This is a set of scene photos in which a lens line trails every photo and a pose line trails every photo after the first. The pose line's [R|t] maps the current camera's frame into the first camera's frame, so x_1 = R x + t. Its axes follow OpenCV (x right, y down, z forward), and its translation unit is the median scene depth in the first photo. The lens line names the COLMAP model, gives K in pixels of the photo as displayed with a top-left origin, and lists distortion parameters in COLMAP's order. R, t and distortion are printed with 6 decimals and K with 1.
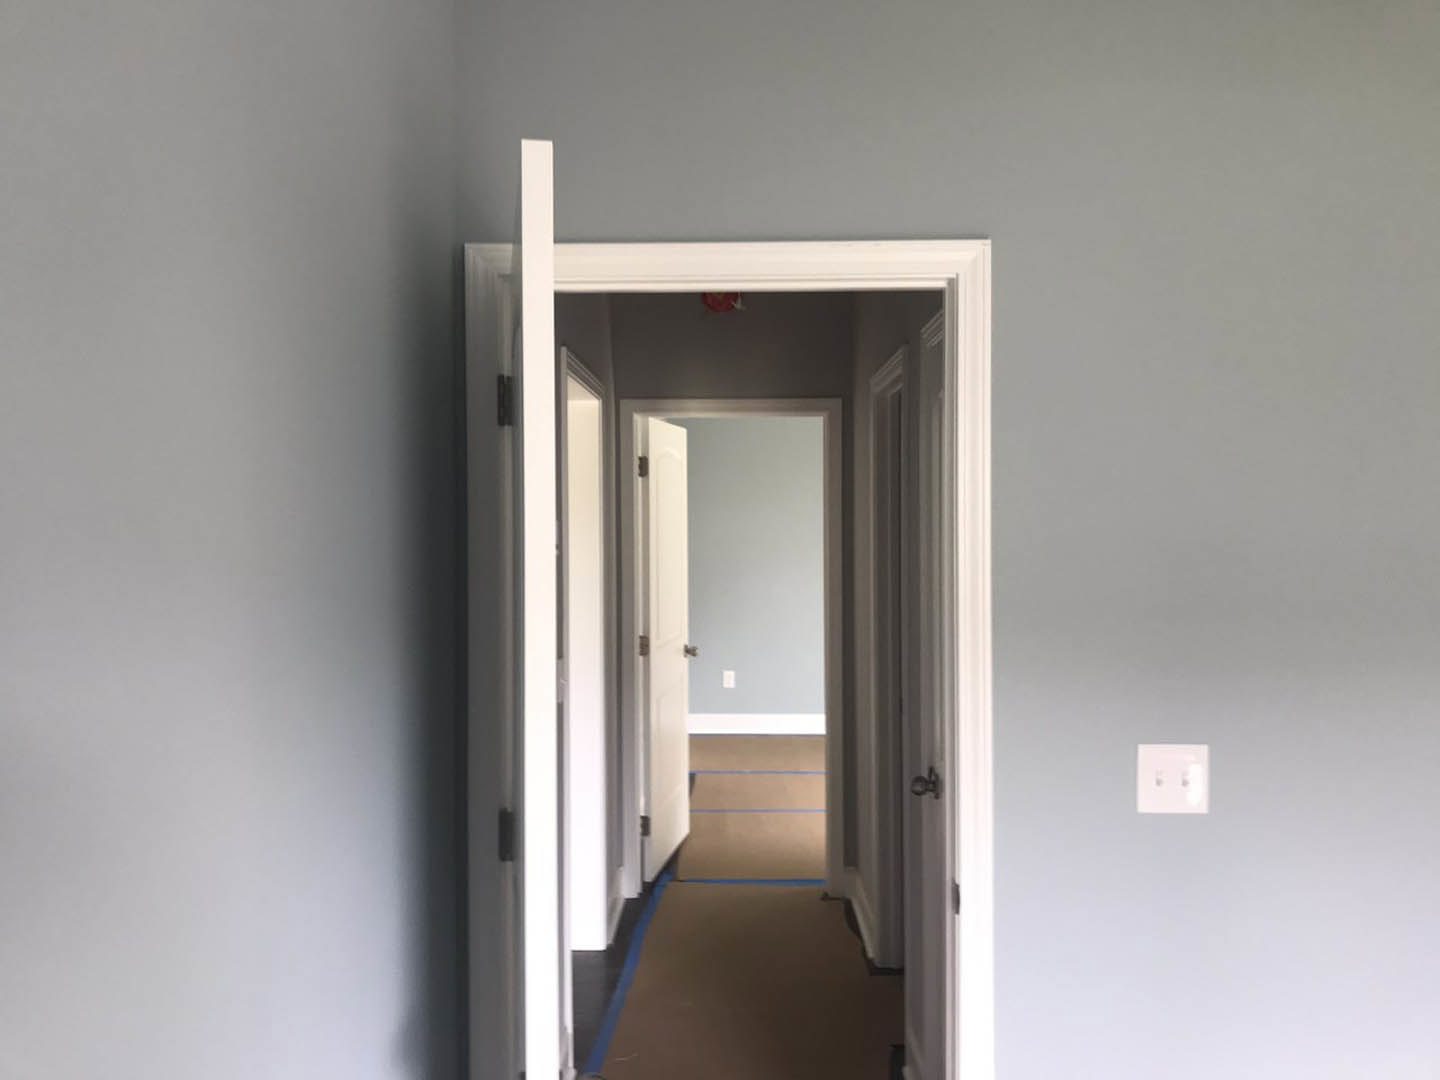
lens RADIAL K [[1173.8, 0, 713.3], [0, 1173.8, 534.0], [0, 0, 1]] dist [0.062554, -0.087354]
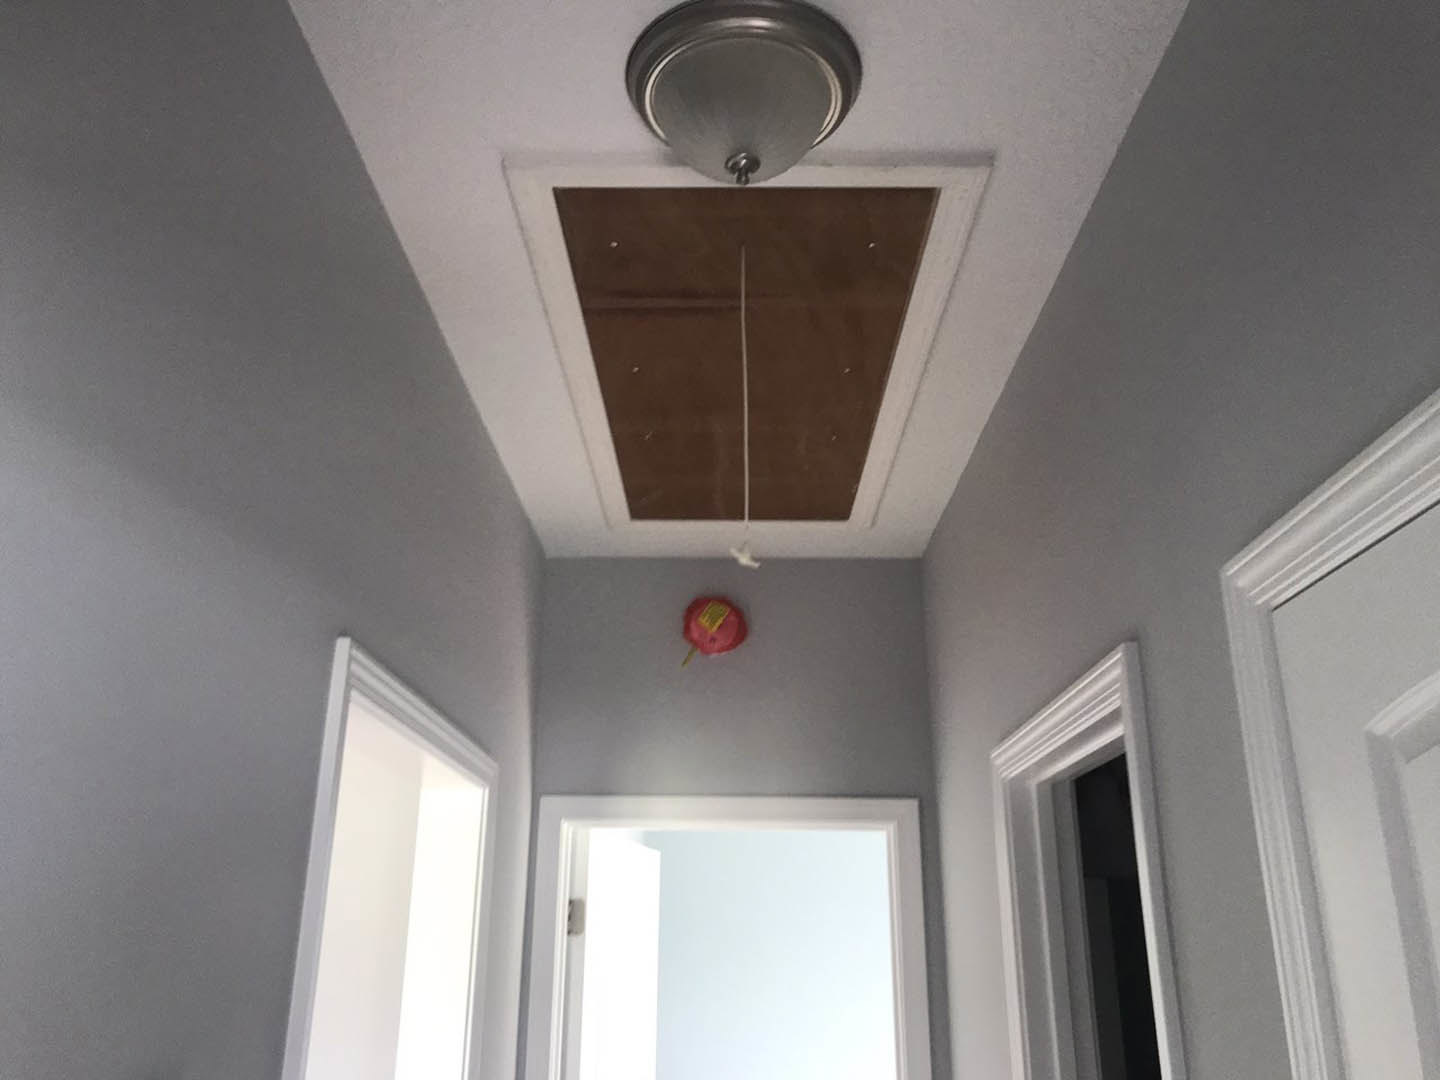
lens RADIAL K [[1173.8, 0, 712.3], [0, 1173.8, 534.6], [0, 0, 1]] dist [0.062554, -0.087354]
pose [[0.999896, 0.013000, -0.006250, 0.008921], [-0.014370, 0.935309, -0.353541, -0.029522], [0.001250, 0.353594, 0.935398, 0.403412]]
